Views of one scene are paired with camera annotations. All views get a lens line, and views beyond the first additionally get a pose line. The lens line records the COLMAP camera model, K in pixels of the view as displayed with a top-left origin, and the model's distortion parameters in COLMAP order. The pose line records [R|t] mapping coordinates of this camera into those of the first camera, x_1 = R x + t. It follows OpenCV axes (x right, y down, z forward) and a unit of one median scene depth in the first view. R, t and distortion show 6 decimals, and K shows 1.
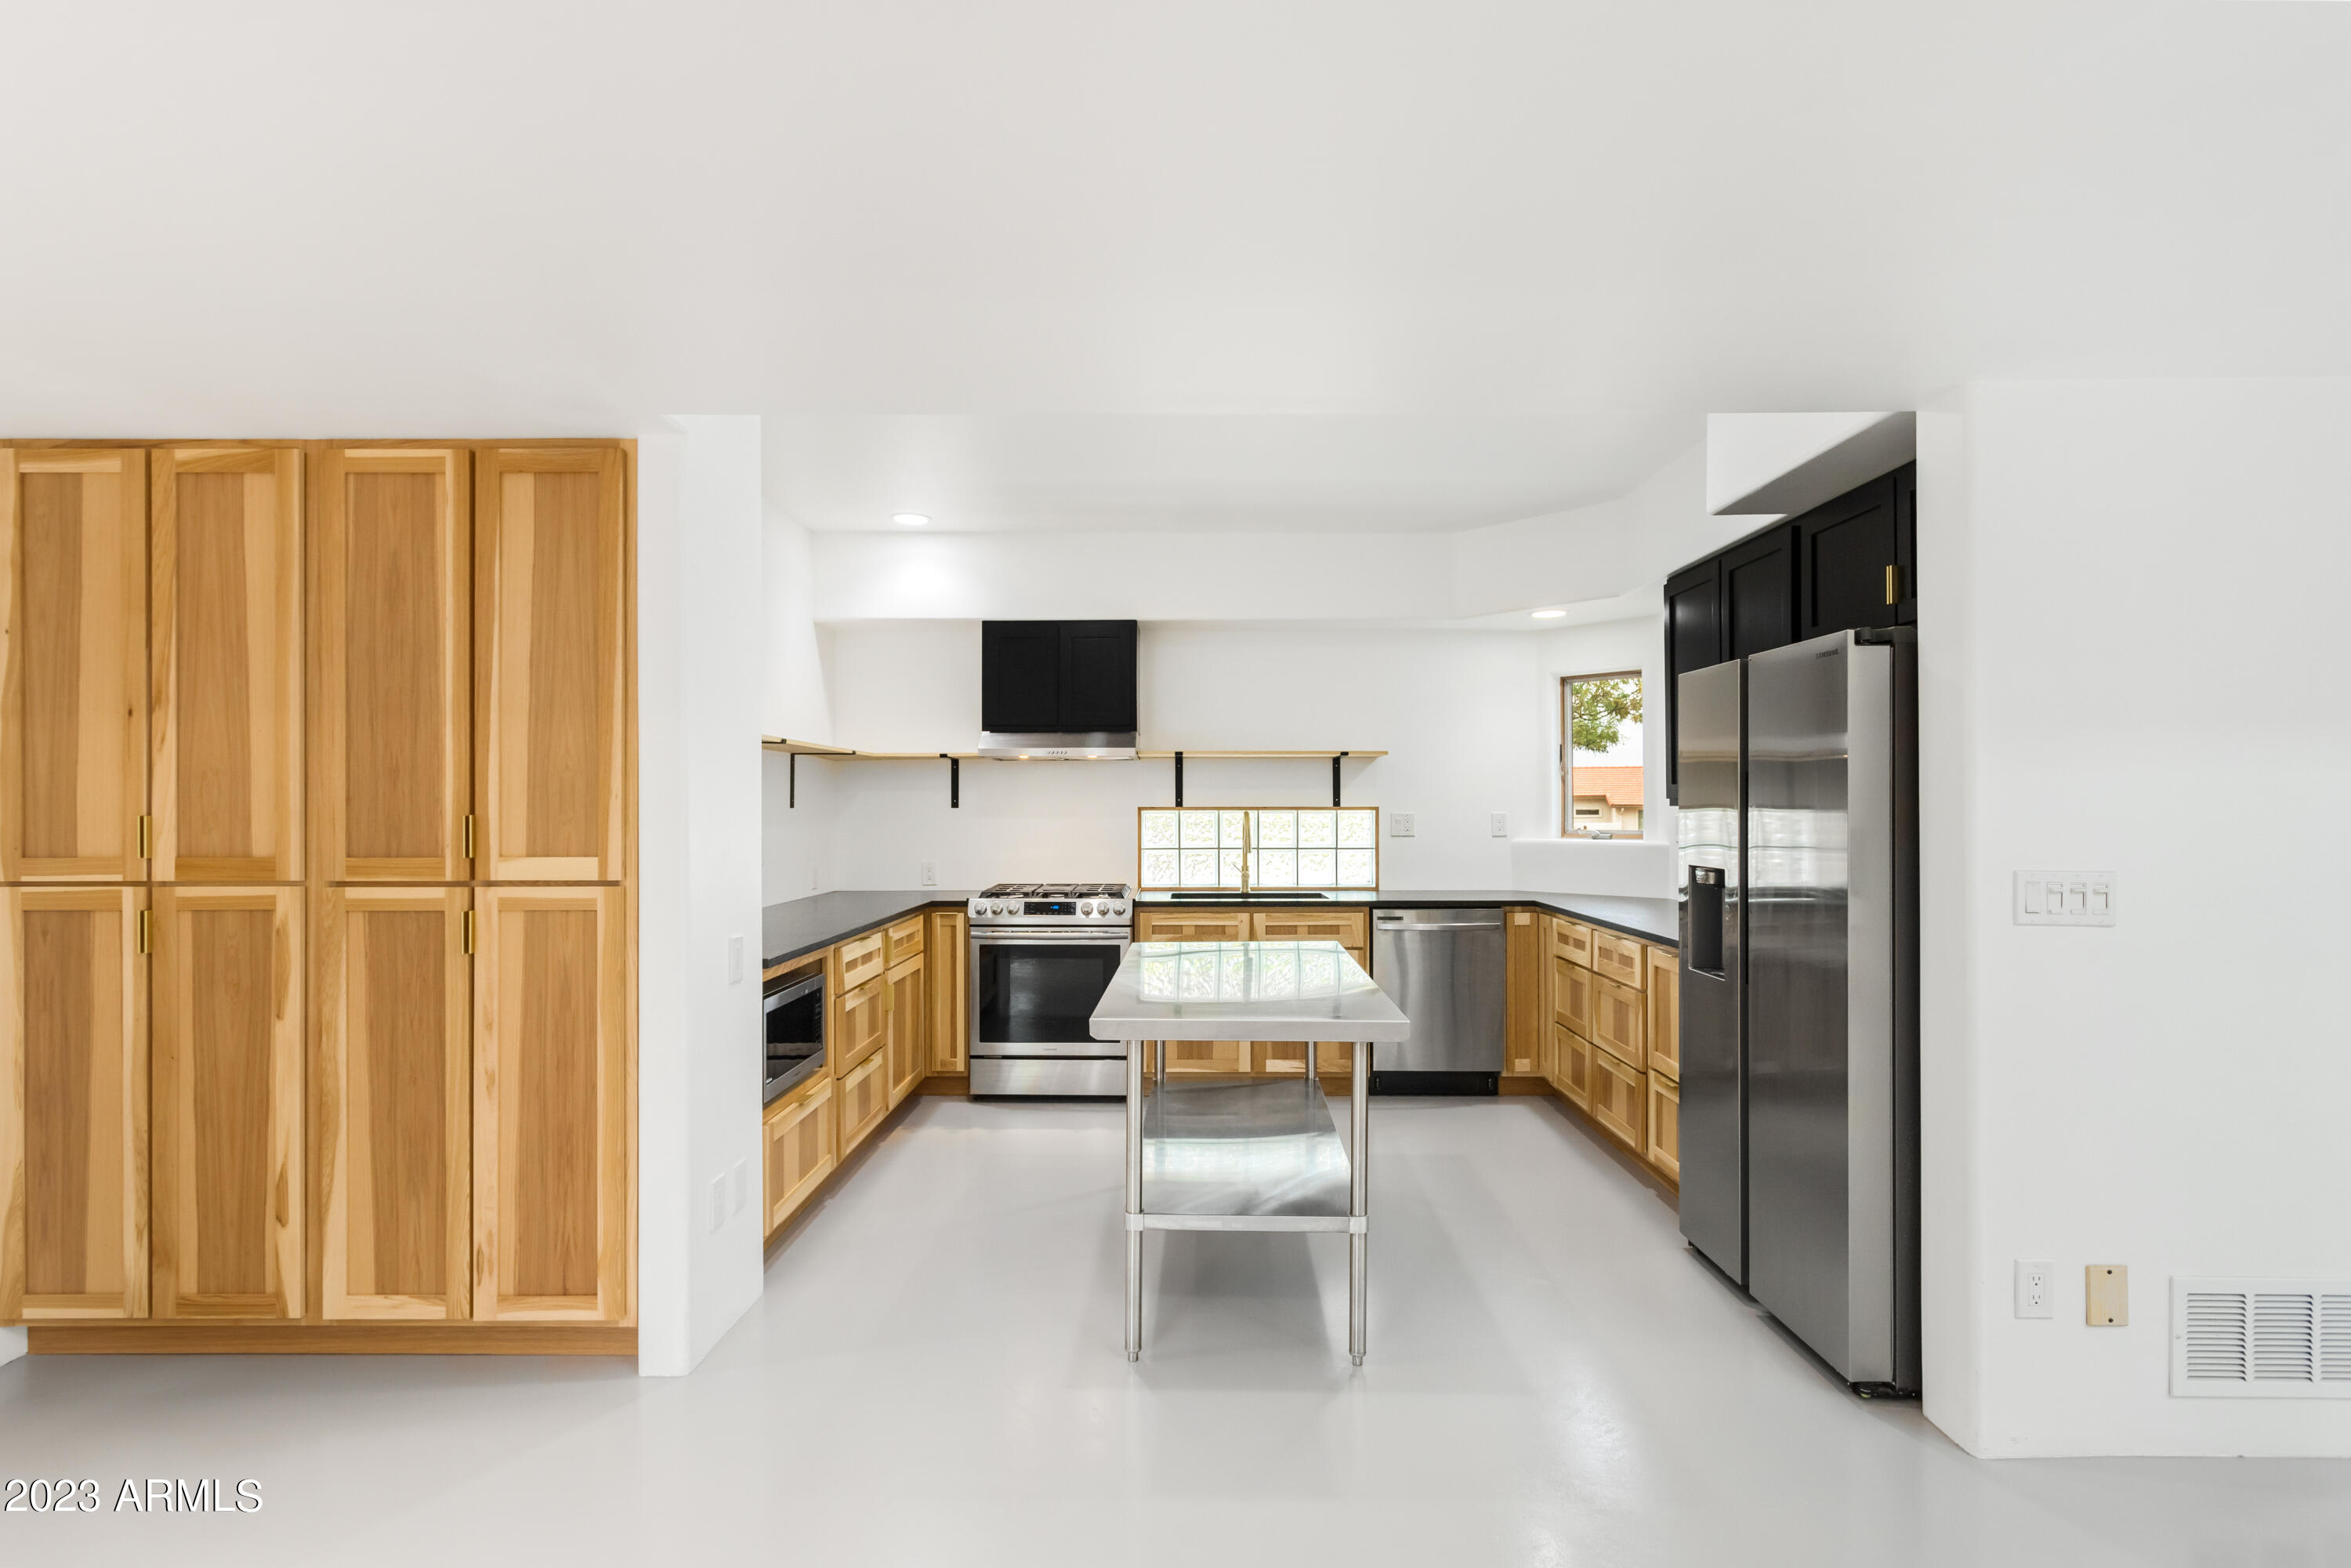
lens RADIAL K [[1133.4, 0, 1175.5], [0, 1133.4, 784.0], [0, 0, 1]] dist [0.000161, -0.000240]
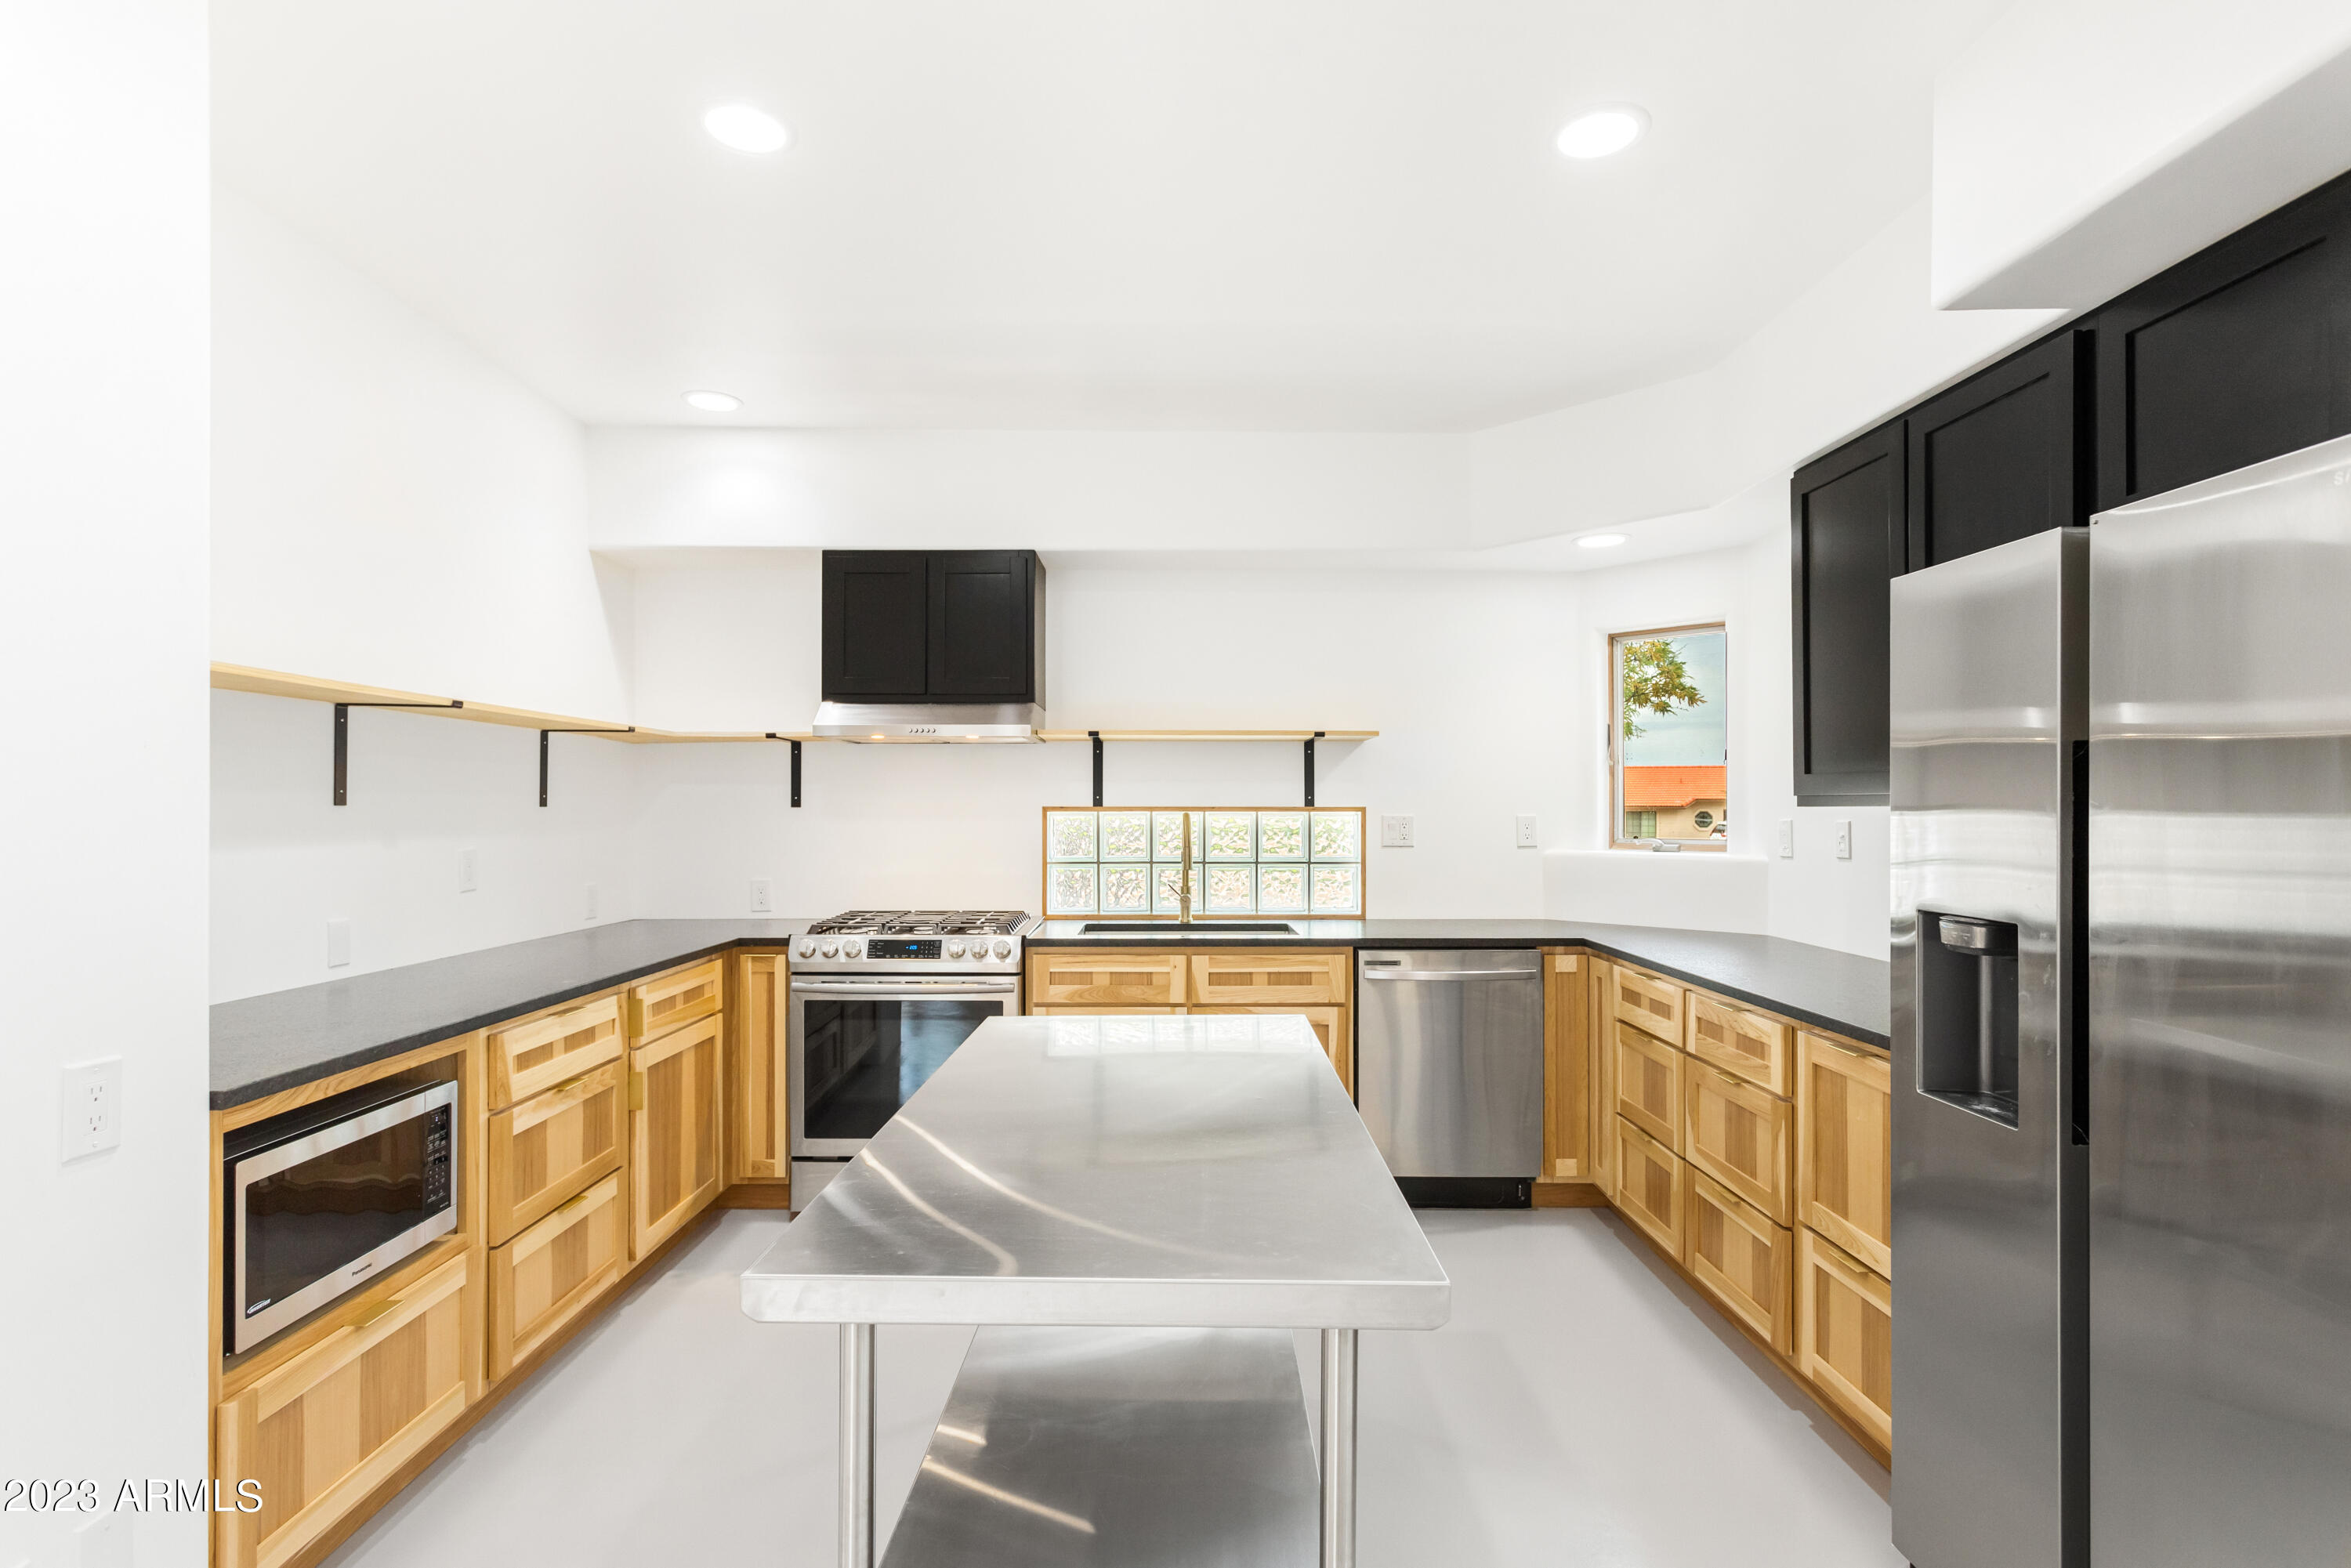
lens RADIAL K [[1133.4, 0, 1175.5], [0, 1133.4, 784.0], [0, 0, 1]] dist [0.000161, -0.000240]
pose [[0.999846, 0.002527, 0.017362, 0.045978], [-0.002518, 0.999997, -0.000559, 0.006283], [-0.017363, 0.000515, 0.999849, 0.286991]]
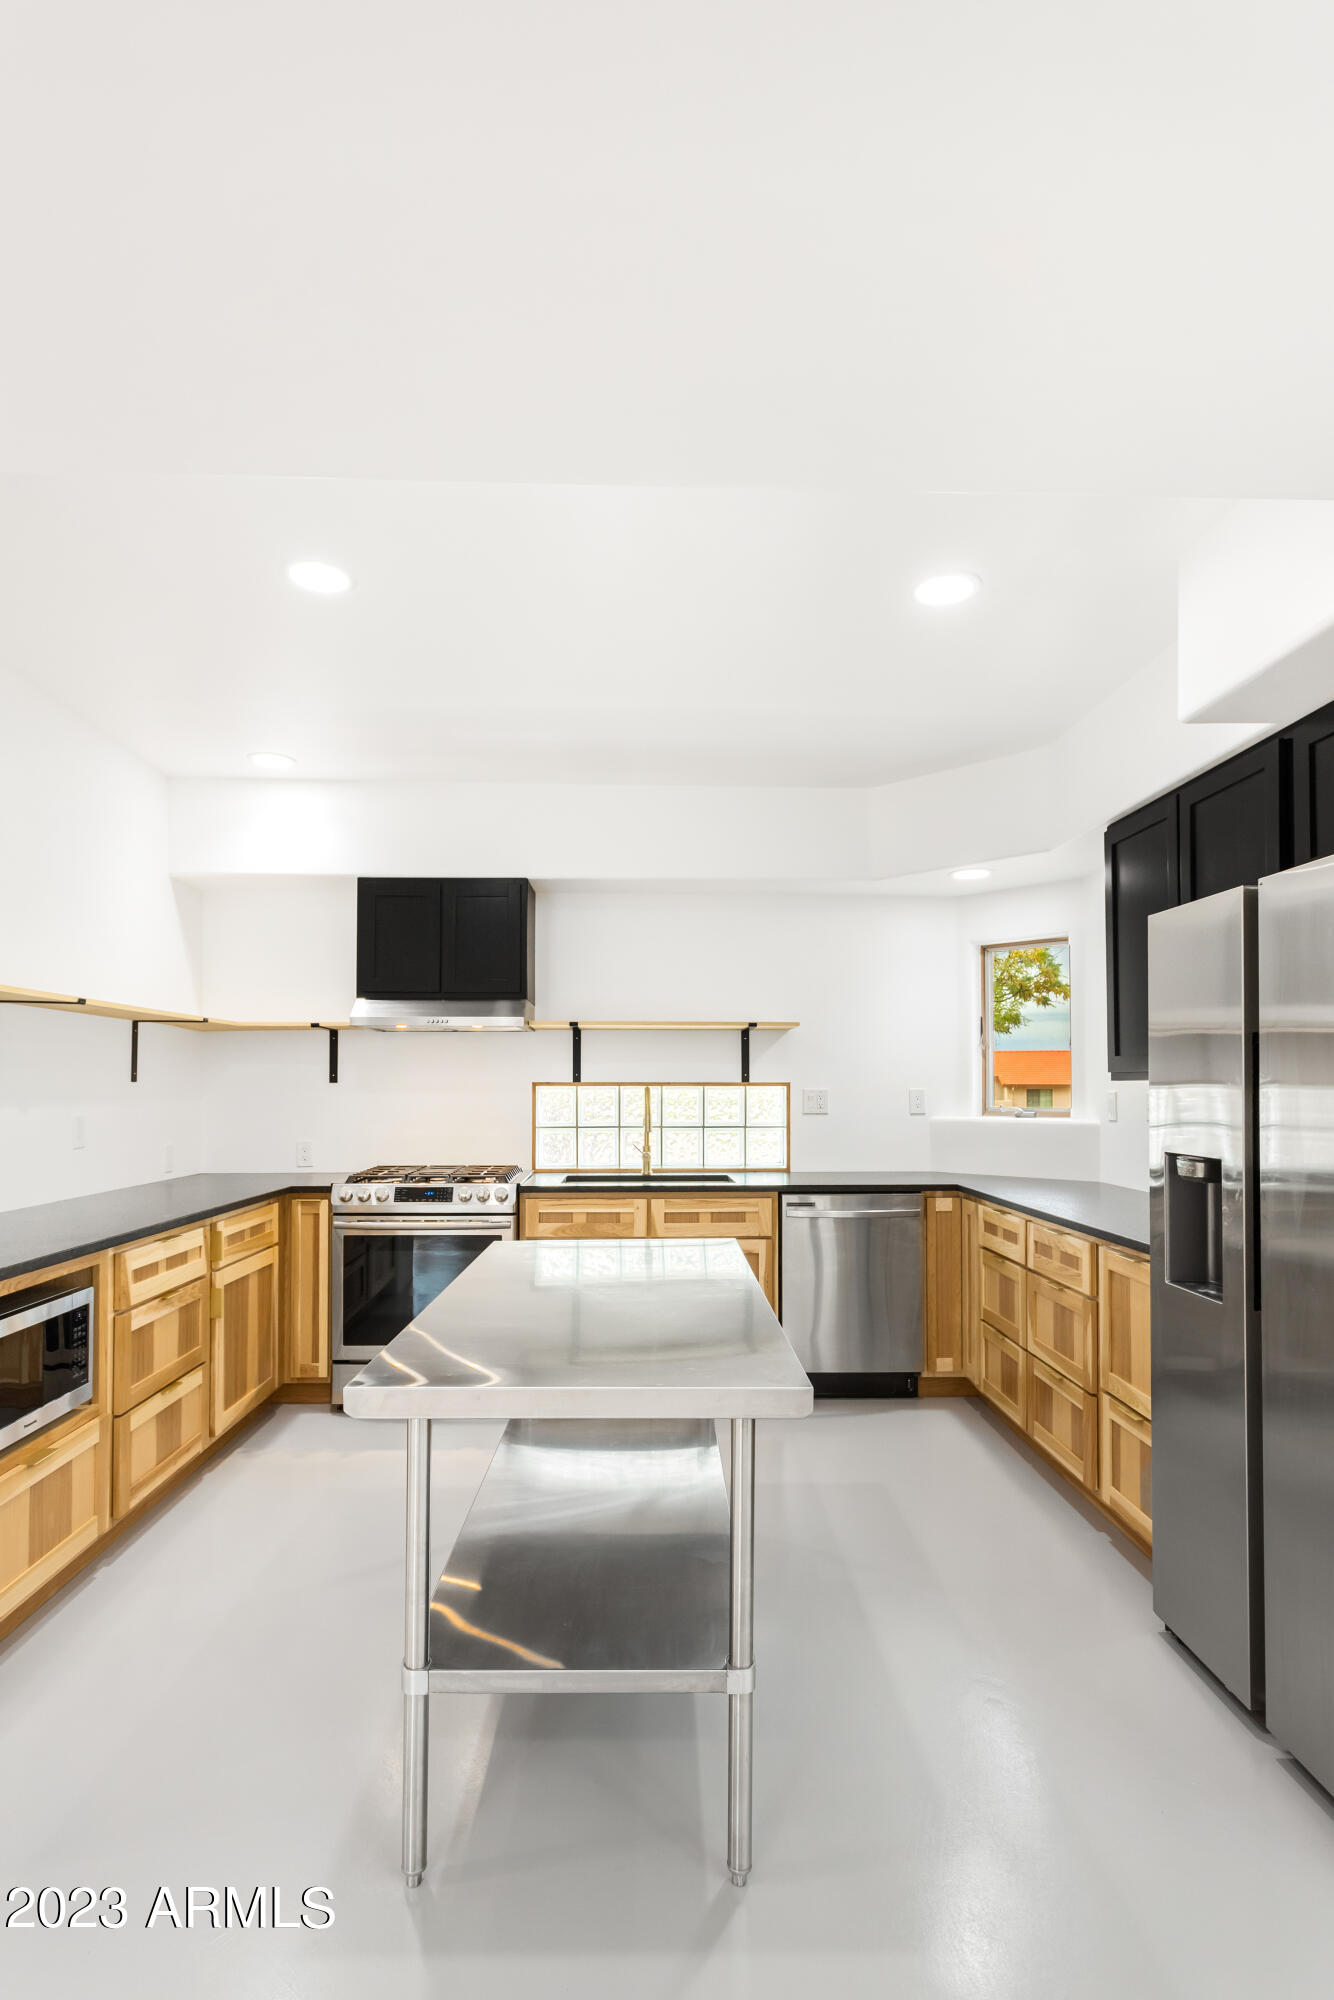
lens RADIAL K [[988.2, 0, 667.5], [0, 988.2, 1052.1], [0, 0, 1]] dist [-0.000013, 0.000347]
pose [[0.999060, 0.003148, 0.043234, 0.047416], [-0.002537, 0.999897, -0.014159, 0.007639], [-0.043275, 0.014036, 0.998965, 0.209224]]
